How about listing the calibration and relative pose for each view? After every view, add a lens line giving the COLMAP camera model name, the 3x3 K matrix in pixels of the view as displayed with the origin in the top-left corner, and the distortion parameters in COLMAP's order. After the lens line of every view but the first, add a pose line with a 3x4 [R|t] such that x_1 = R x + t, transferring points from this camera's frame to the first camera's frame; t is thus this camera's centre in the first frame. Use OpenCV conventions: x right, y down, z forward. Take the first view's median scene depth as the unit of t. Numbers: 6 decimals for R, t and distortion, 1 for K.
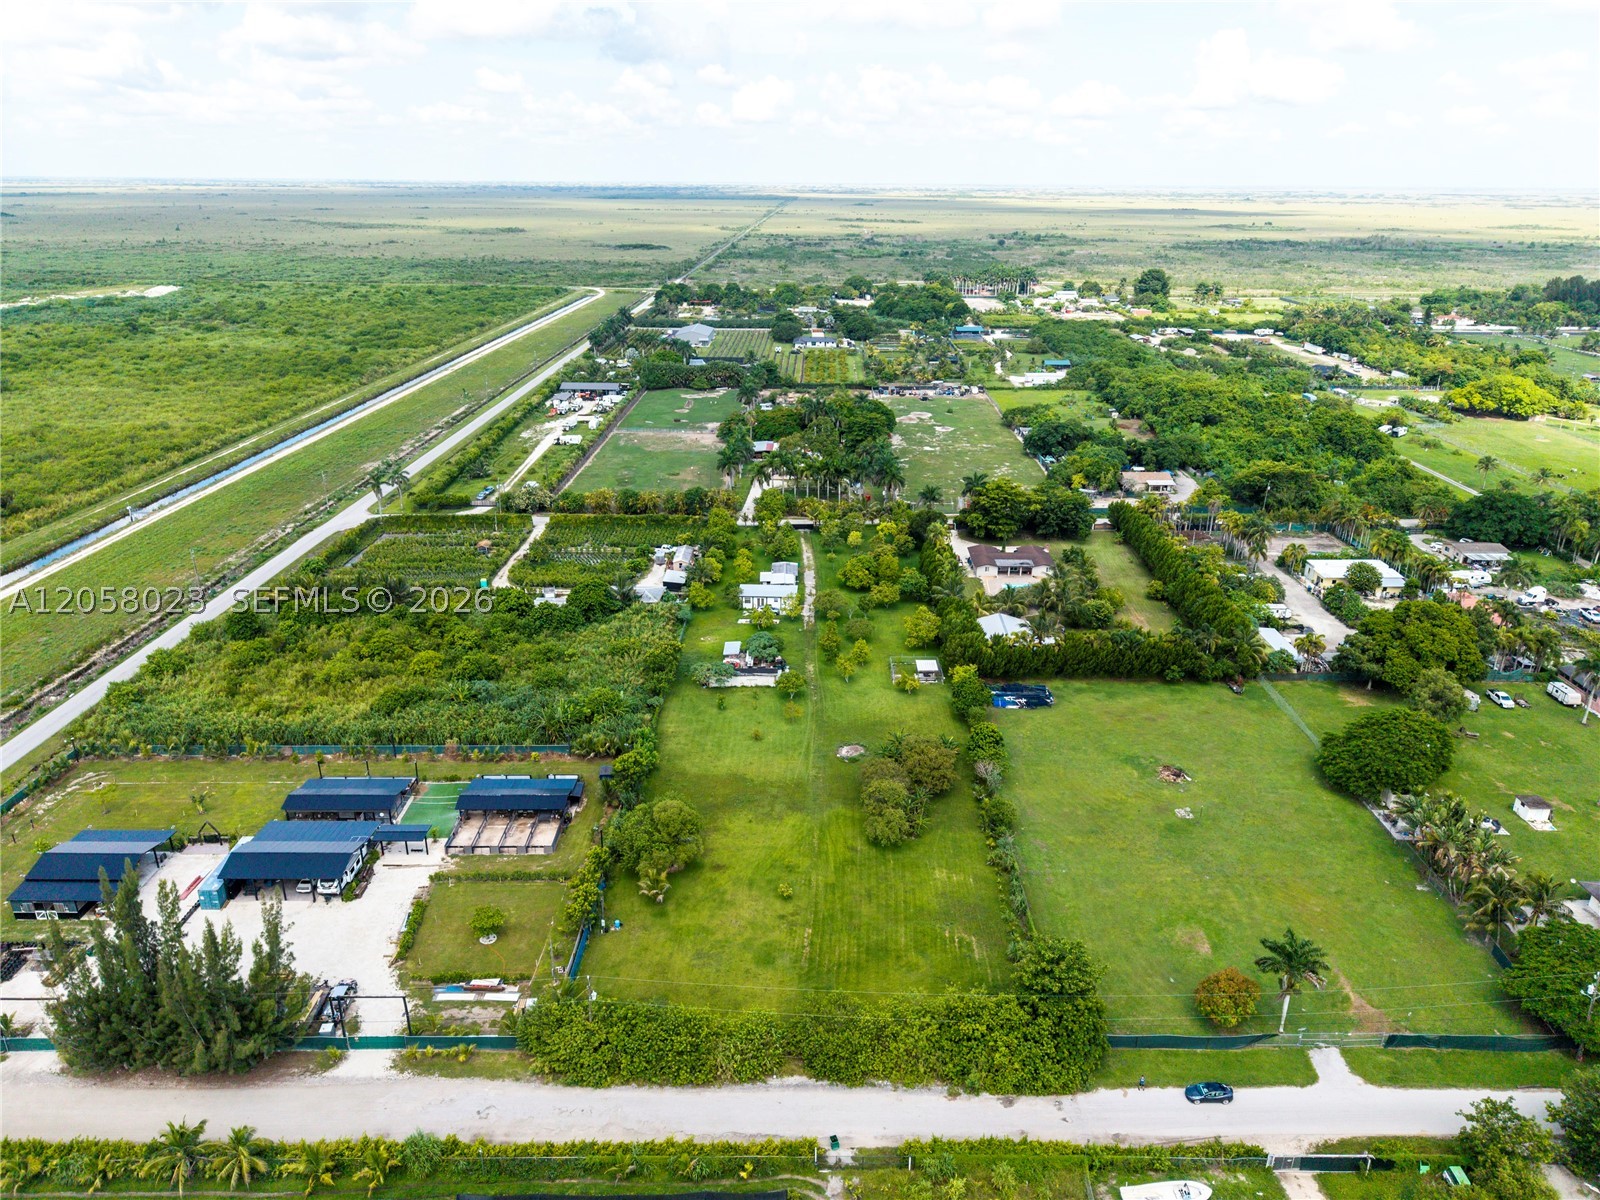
lens RADIAL K [[1101.8, 0, 801.3], [0, 1101.8, 591.0], [0, 0, 1]] dist [0.051073, -0.062285]
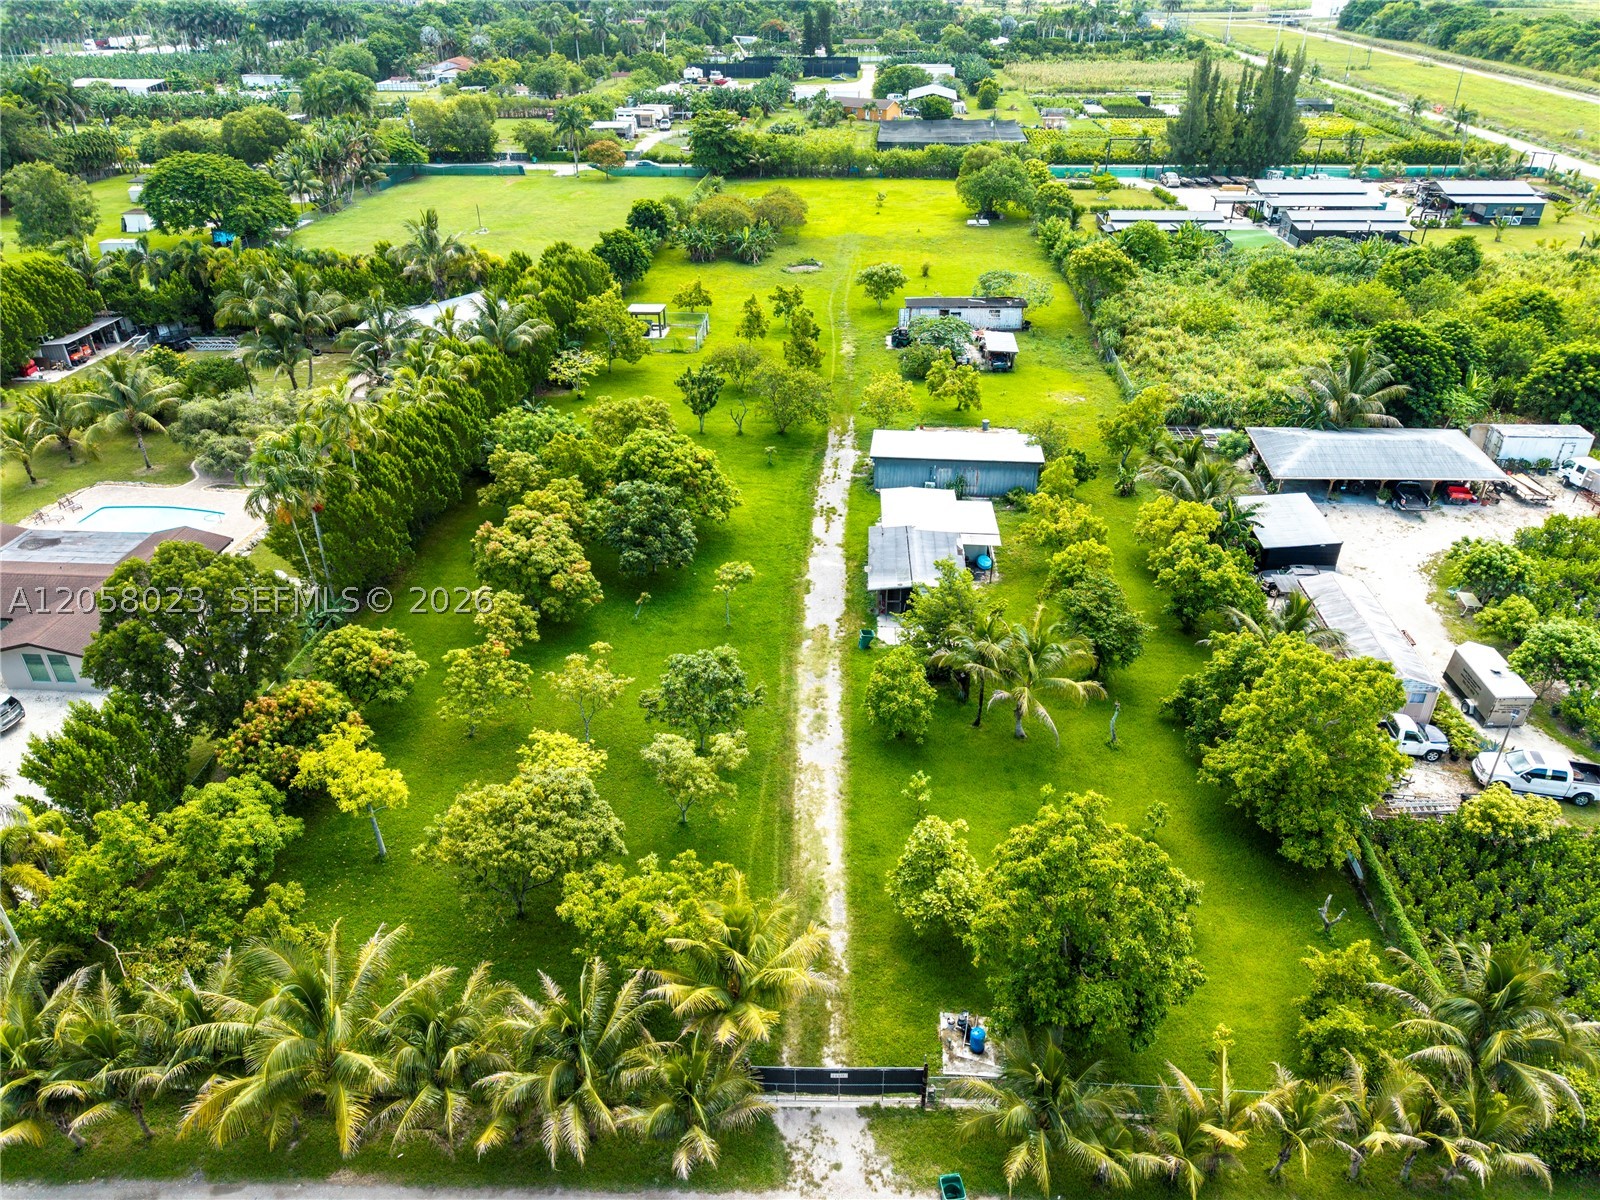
lens RADIAL K [[1101.8, 0, 801.3], [0, 1101.8, 591.0], [0, 0, 1]] dist [0.051073, -0.062285]
pose [[-0.998393, -0.027220, 0.049710, -0.001693], [0.021297, 0.632640, 0.774153, -0.308282], [-0.052521, 0.773968, -0.631043, 1.597006]]
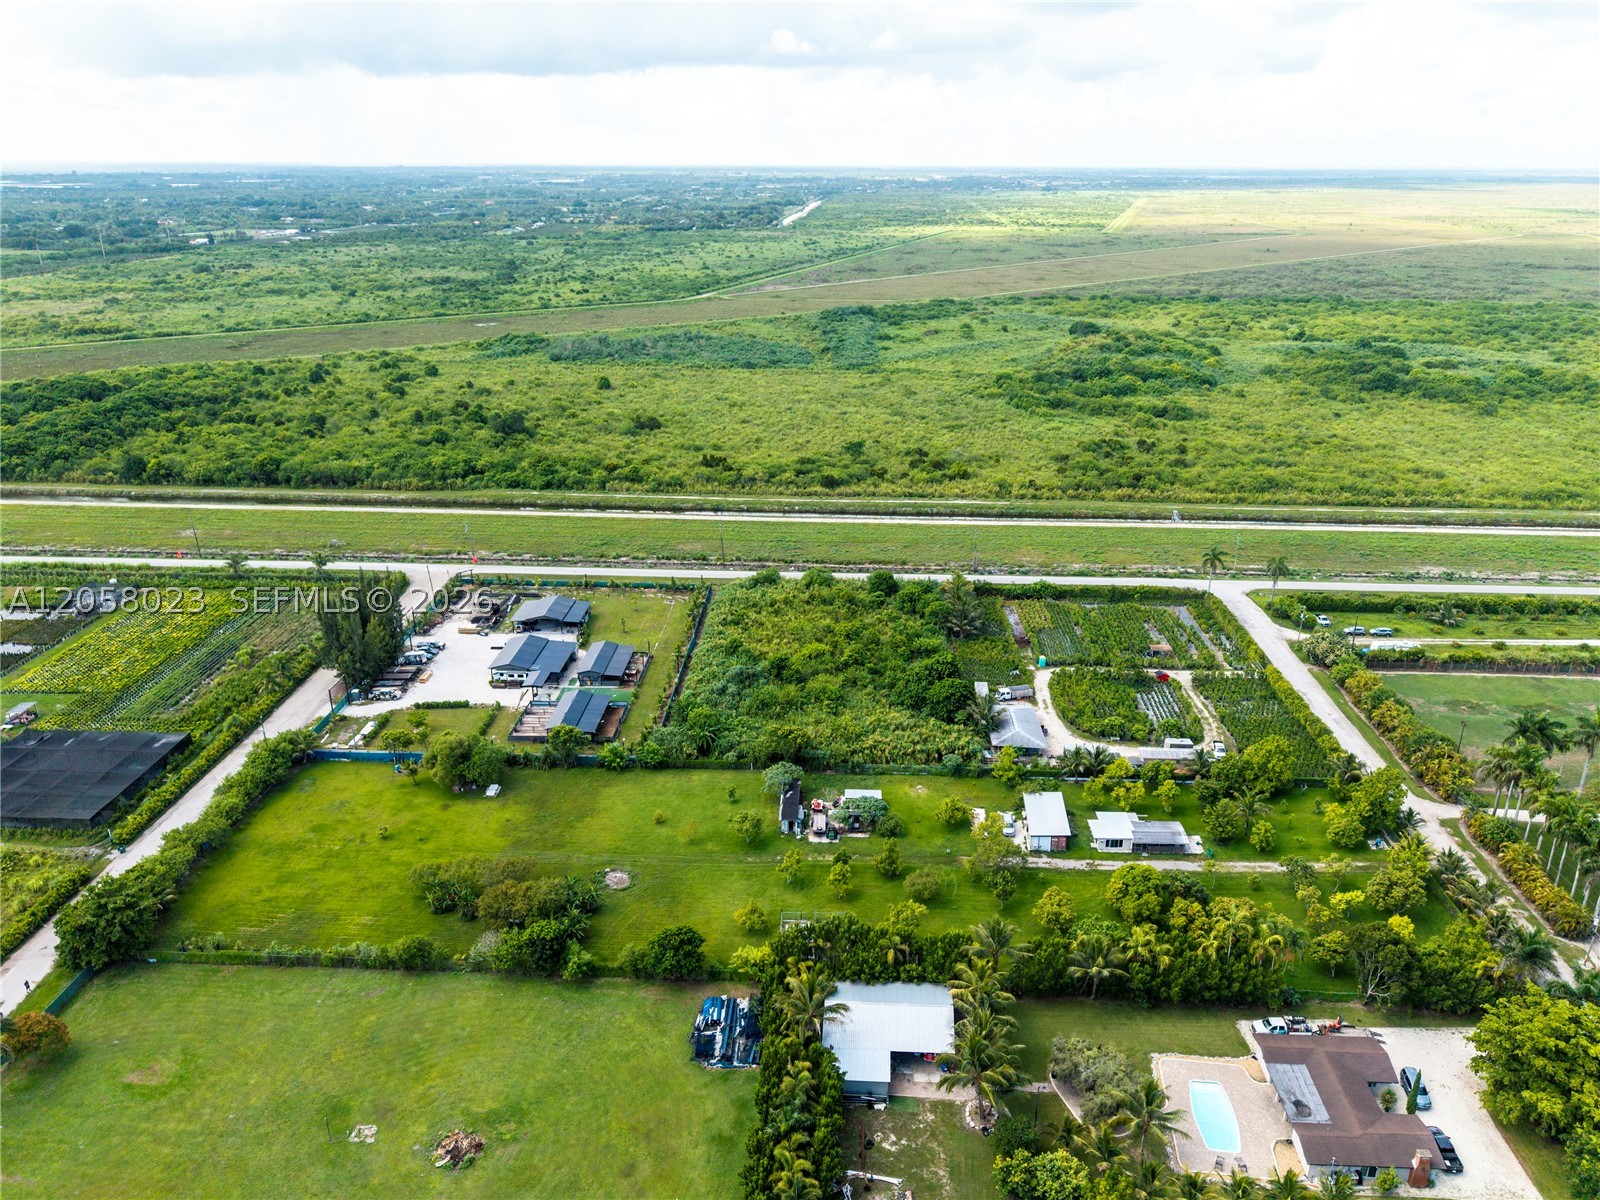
lens RADIAL K [[1126.6, 0, 823.3], [0, 1126.6, 600.6], [0, 0, 1]] dist [0.029502, -0.032551]
pose [[-0.030822, 0.353853, -0.934793, 0.791888], [-0.351956, 0.871497, 0.341498, -0.414424], [0.935509, 0.339532, 0.097679, 0.937825]]
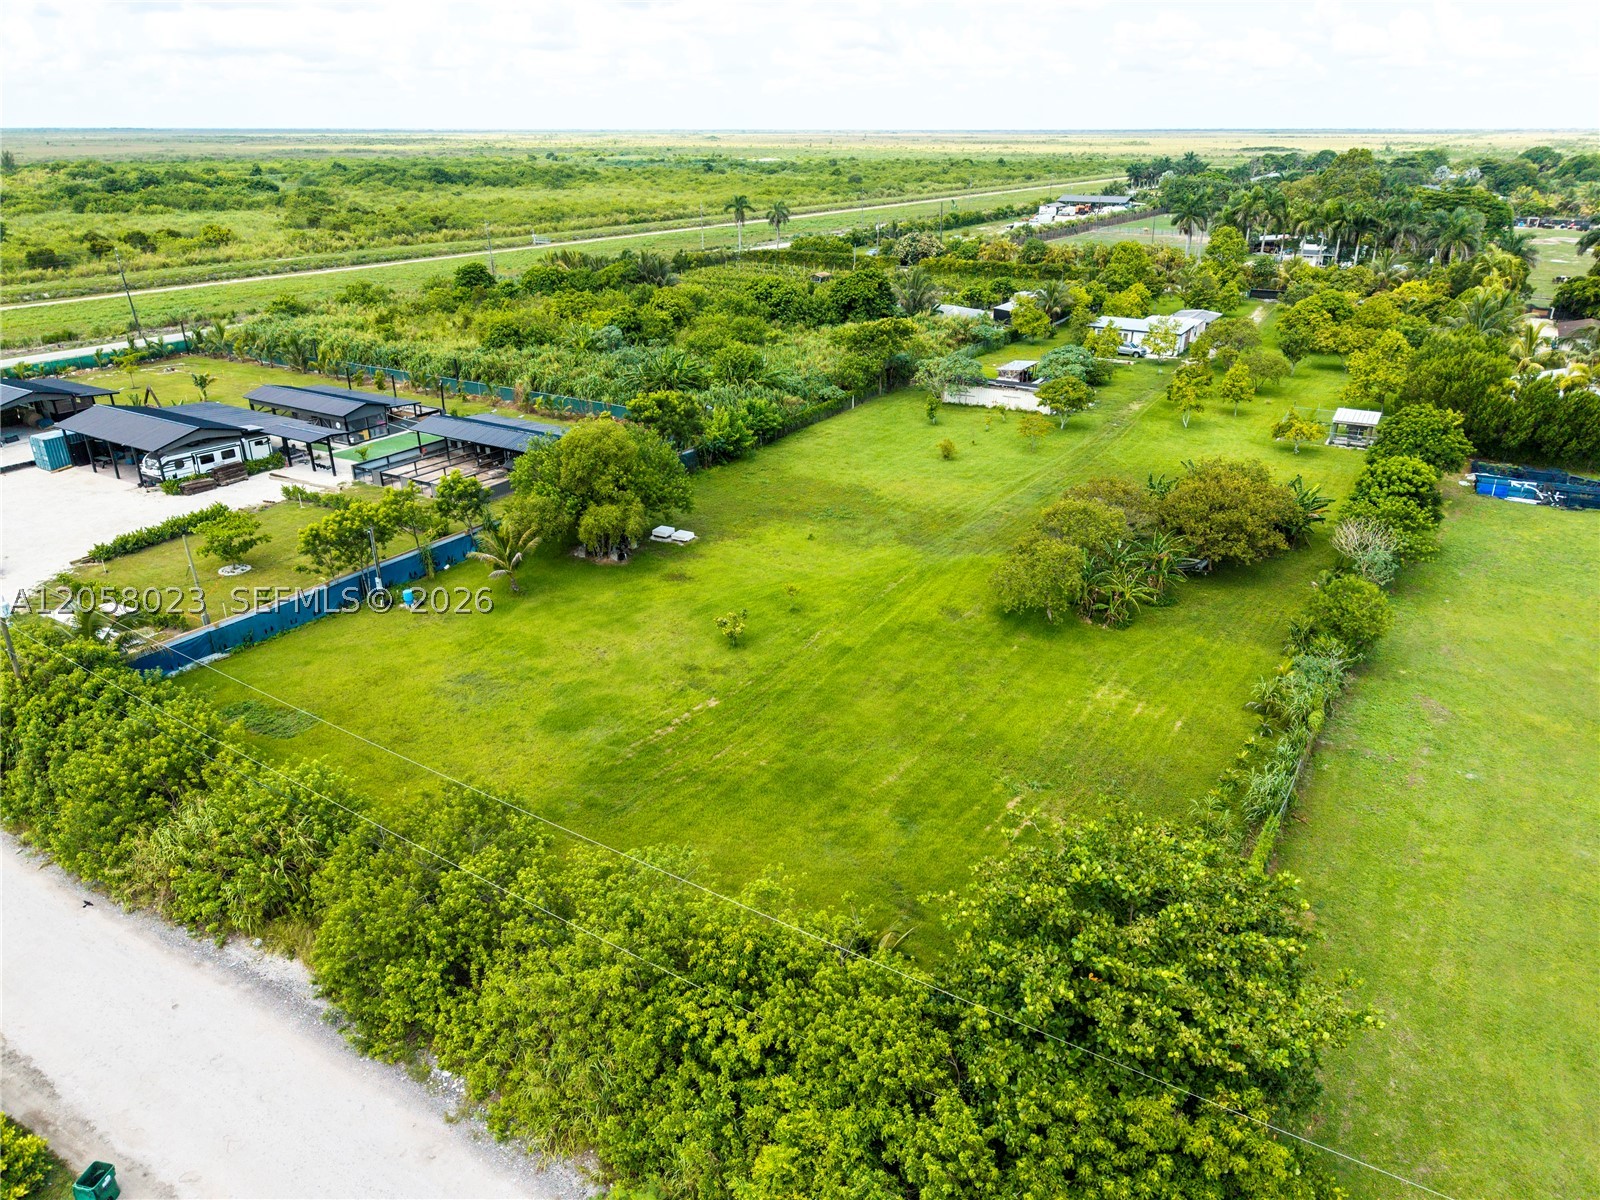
lens RADIAL K [[1080.4, 0, 801.7], [0, 1080.4, 596.0], [0, 0, 1]] dist [0.028852, -0.021378]
pose [[0.854533, 0.201490, -0.478722, 0.165052], [-0.178415, 0.979476, 0.093776, 0.159491], [0.487792, 0.005277, 0.872944, 0.471111]]
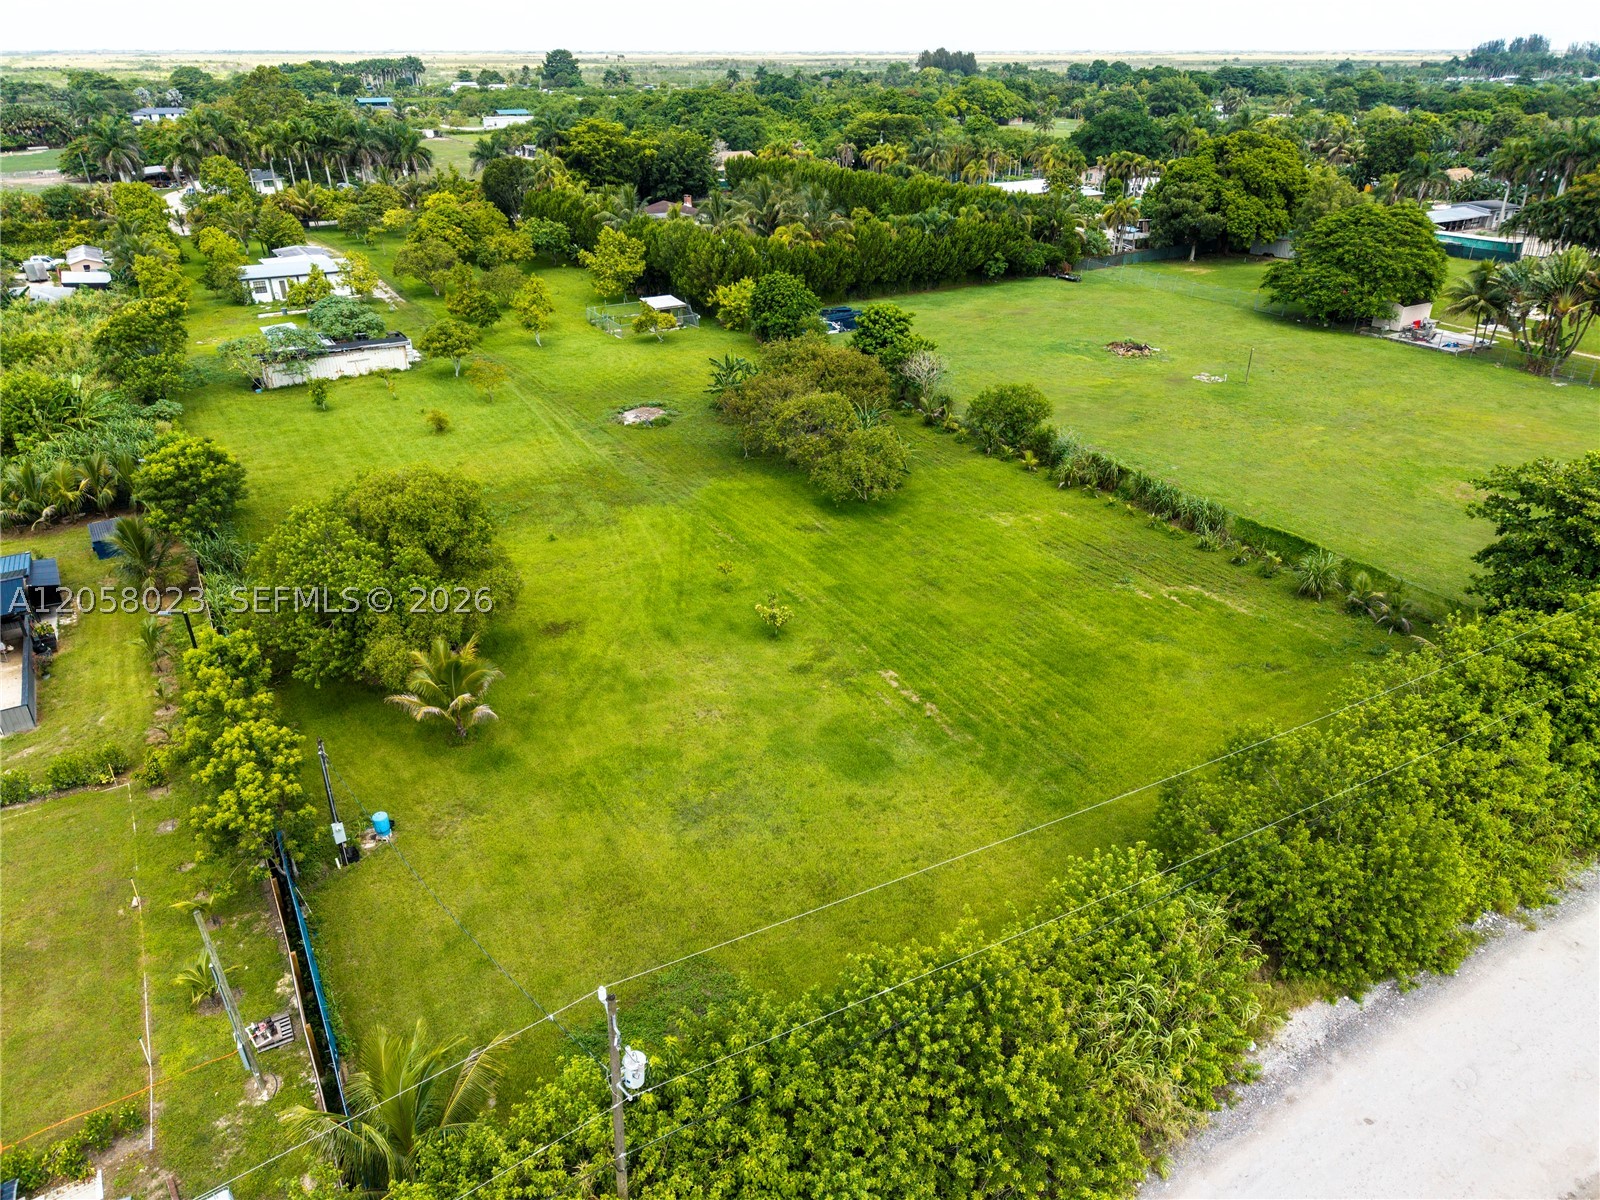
lens RADIAL K [[1088.5, 0, 803.4], [0, 1088.5, 597.9], [0, 0, 1]] dist [0.030533, -0.026287]
pose [[0.850614, -0.242331, 0.466618, -0.139710], [0.190159, 0.969171, 0.156676, 0.154669], [-0.490200, -0.044539, 0.870471, 0.491332]]
